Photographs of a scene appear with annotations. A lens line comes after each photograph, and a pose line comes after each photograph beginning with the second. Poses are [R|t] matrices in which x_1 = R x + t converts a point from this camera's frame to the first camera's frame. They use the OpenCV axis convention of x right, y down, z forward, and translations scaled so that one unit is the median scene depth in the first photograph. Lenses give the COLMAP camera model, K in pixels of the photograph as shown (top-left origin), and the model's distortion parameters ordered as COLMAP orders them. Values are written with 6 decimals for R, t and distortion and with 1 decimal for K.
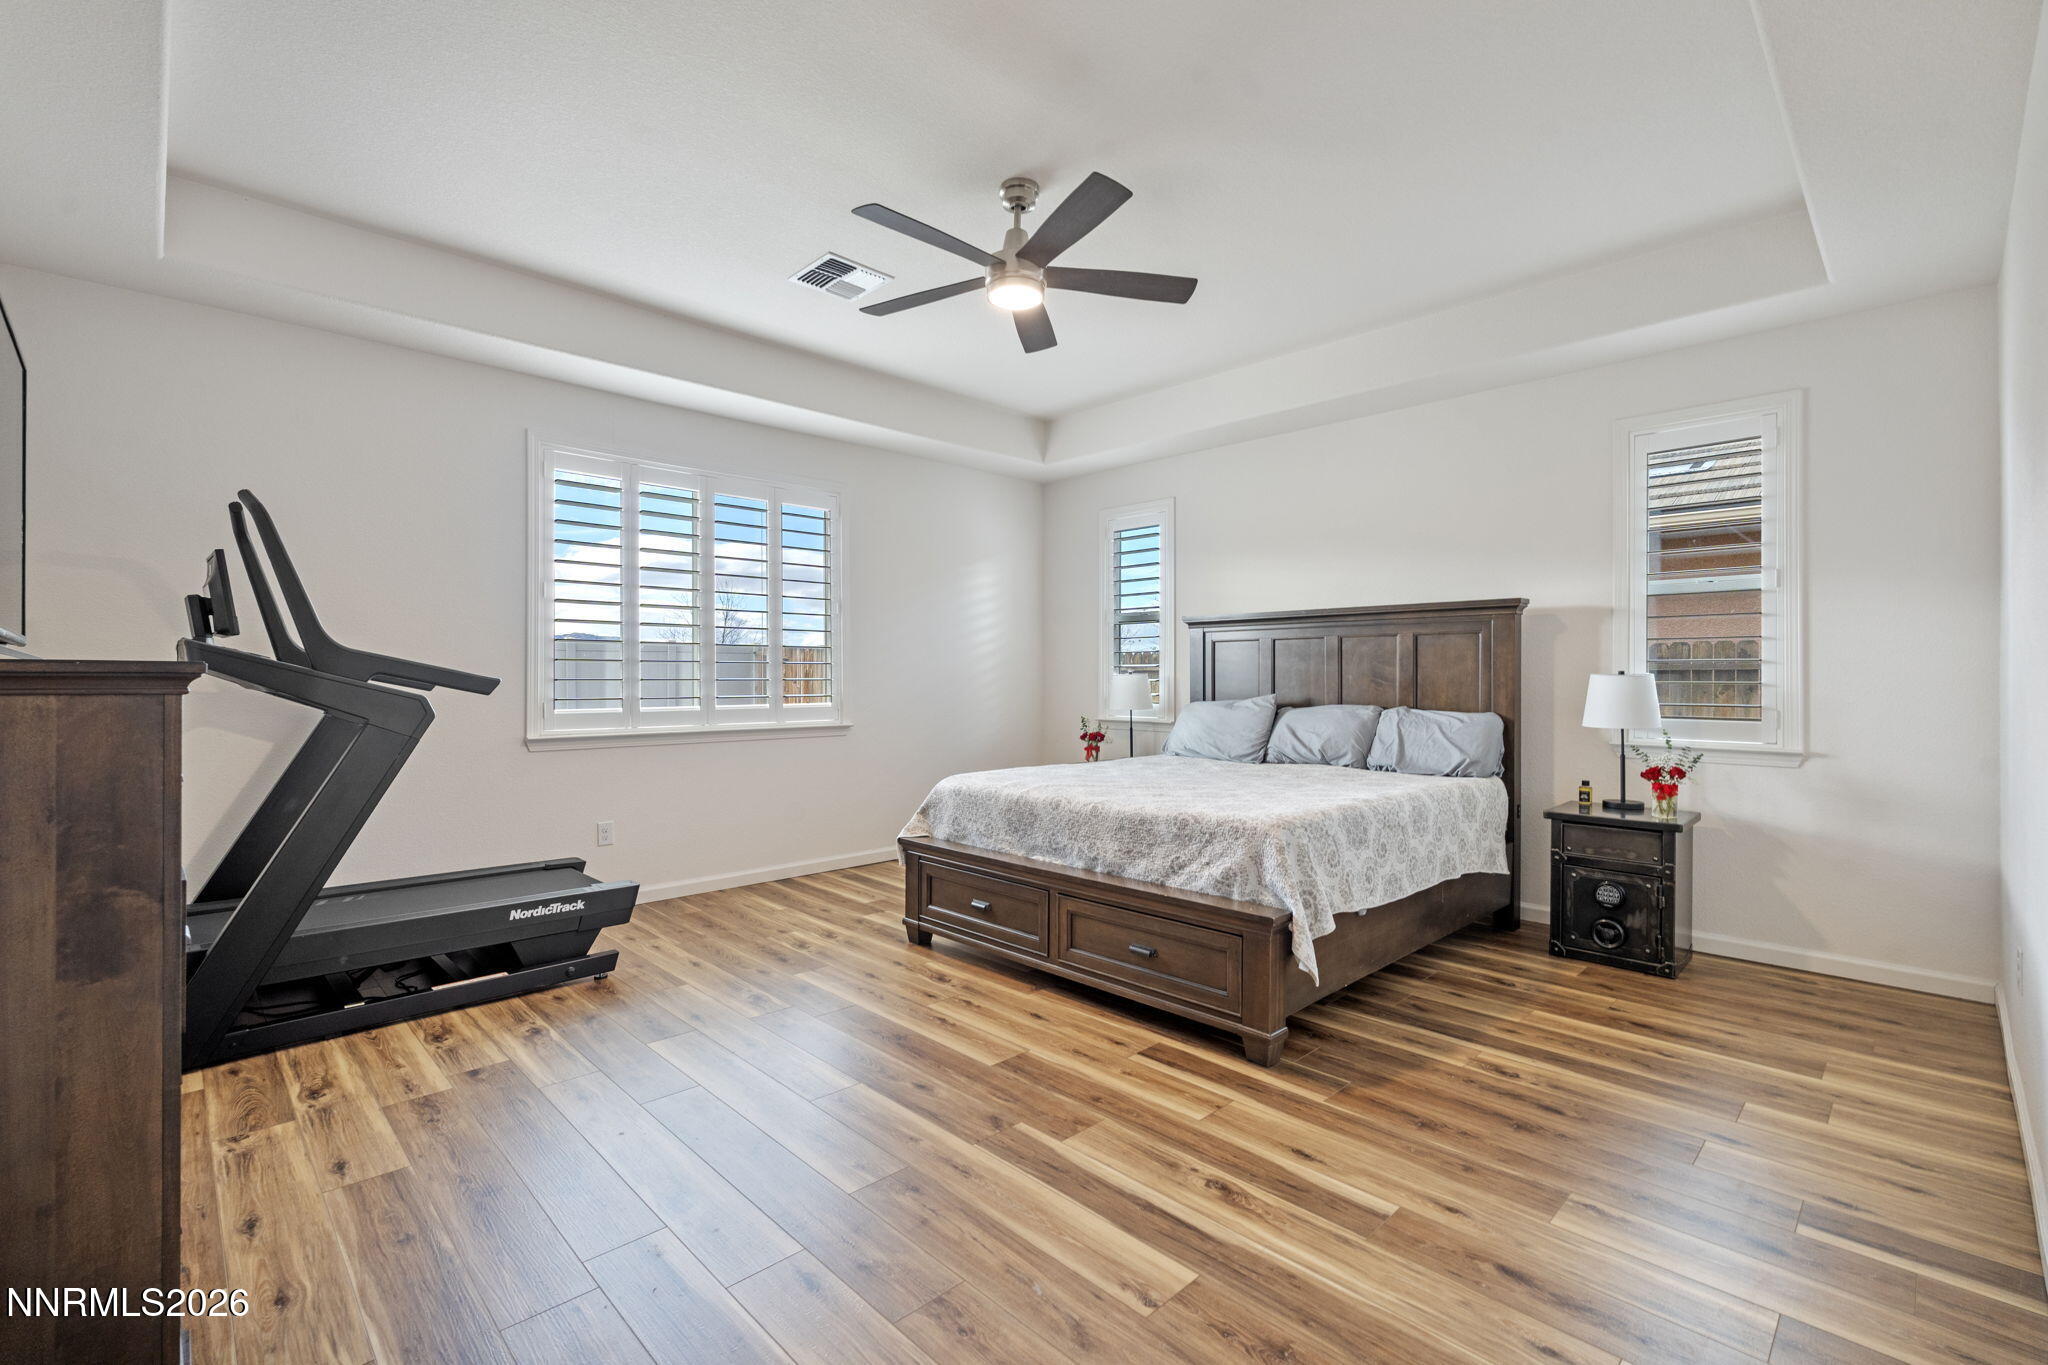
lens RADIAL K [[893.6, 0, 1015.3], [0, 893.6, 678.8], [0, 0, 1]] dist [-0.002074, -0.000943]
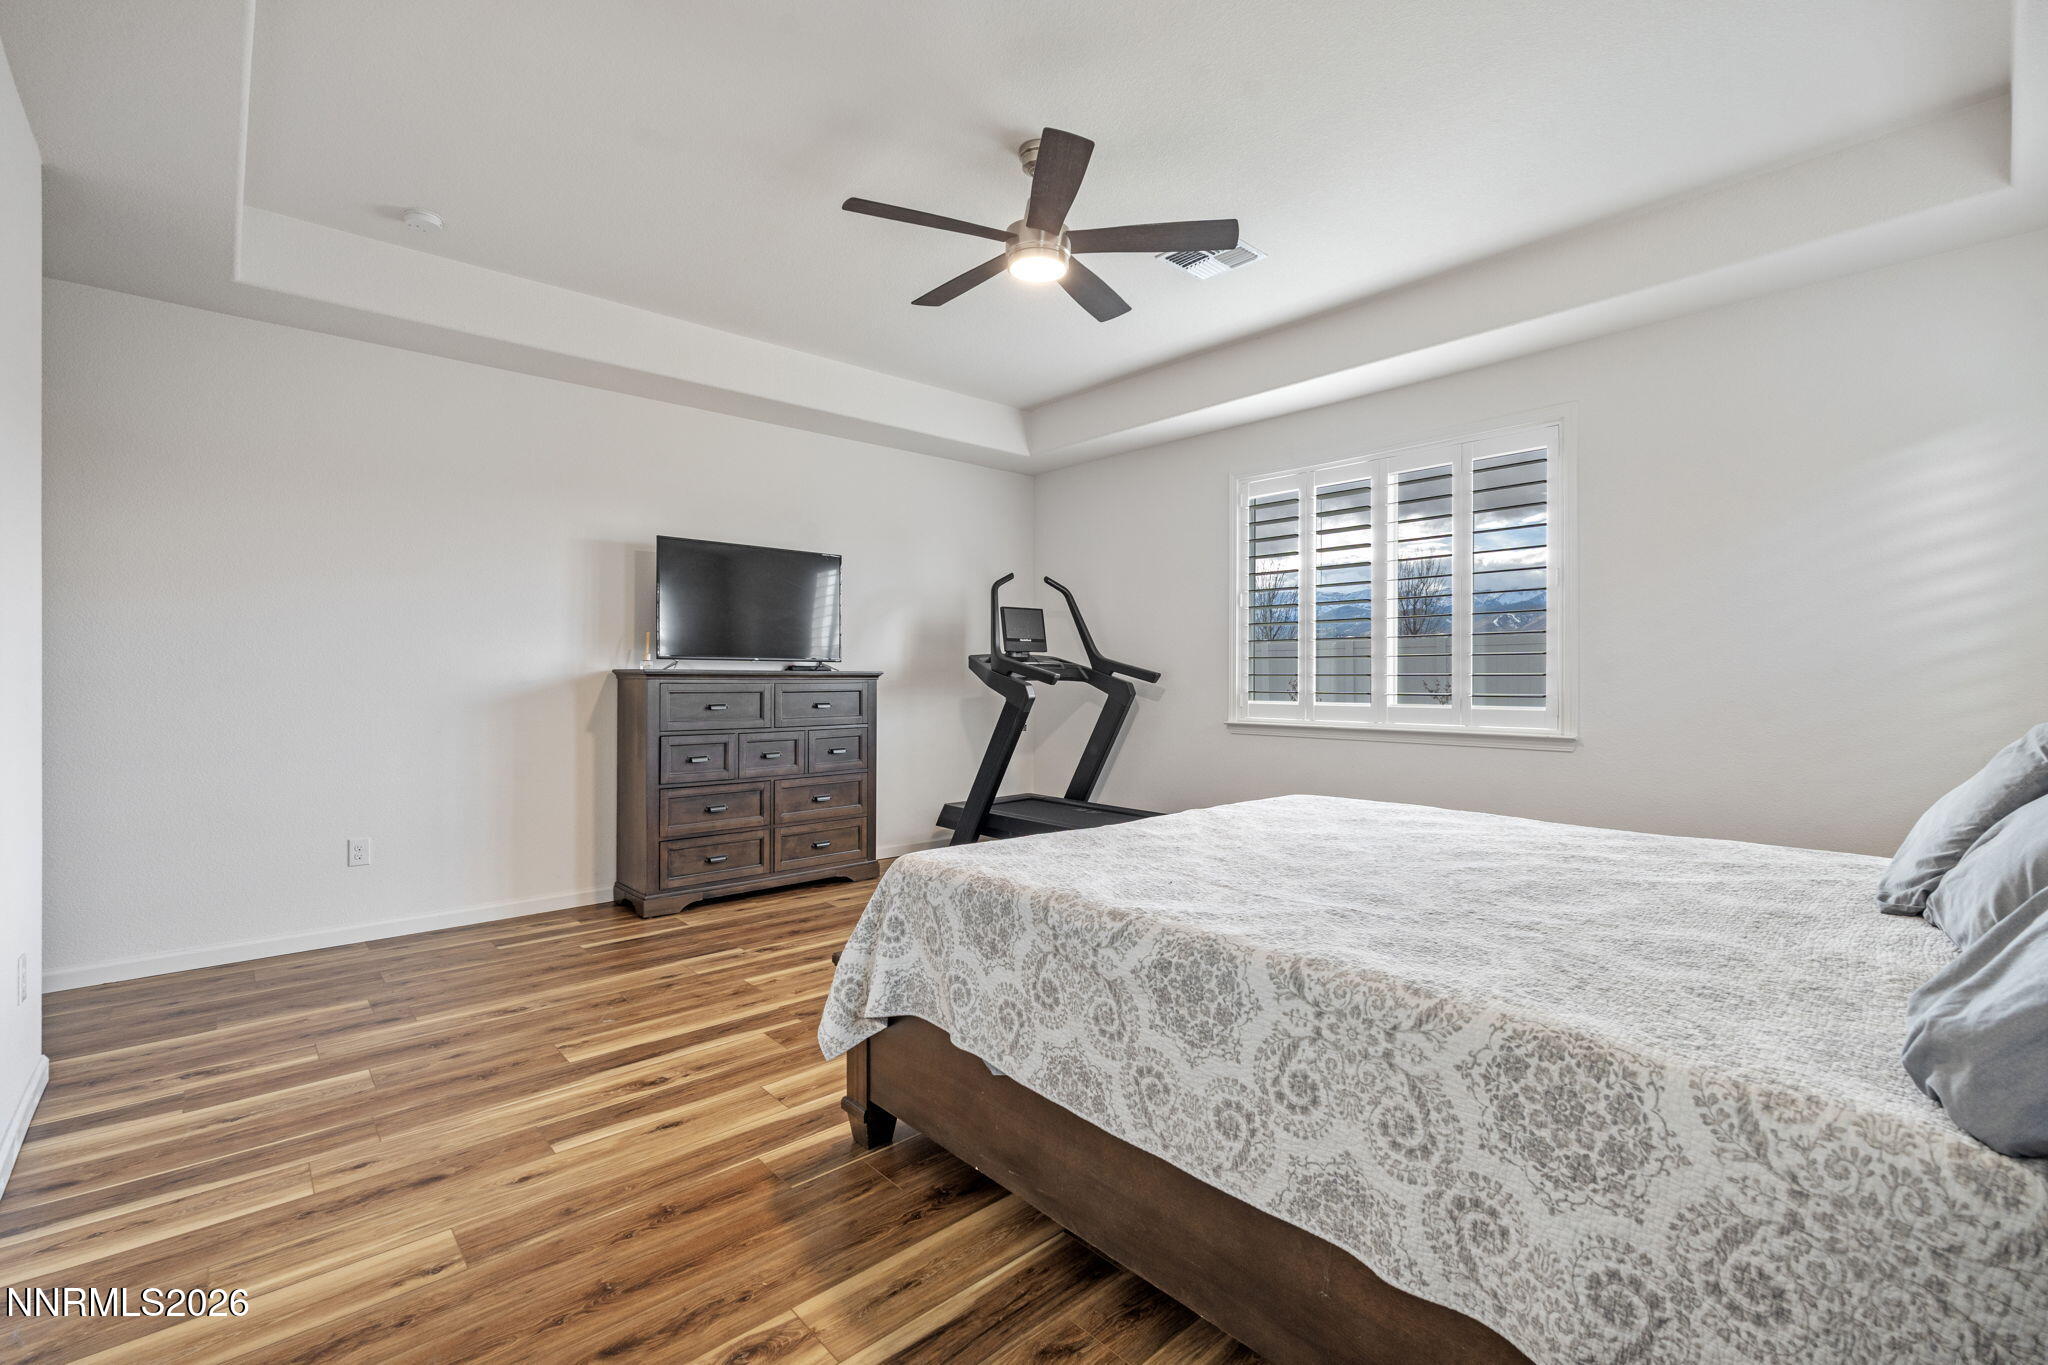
lens RADIAL K [[893.6, 0, 1015.2], [0, 893.6, 679.6], [0, 0, 1]] dist [-0.002074, -0.000943]
pose [[-0.036417, 0.004753, -0.999325, 1.251568], [-0.000298, 0.999989, 0.004767, 0.003066], [0.999337, 0.000471, -0.036415, 1.335278]]
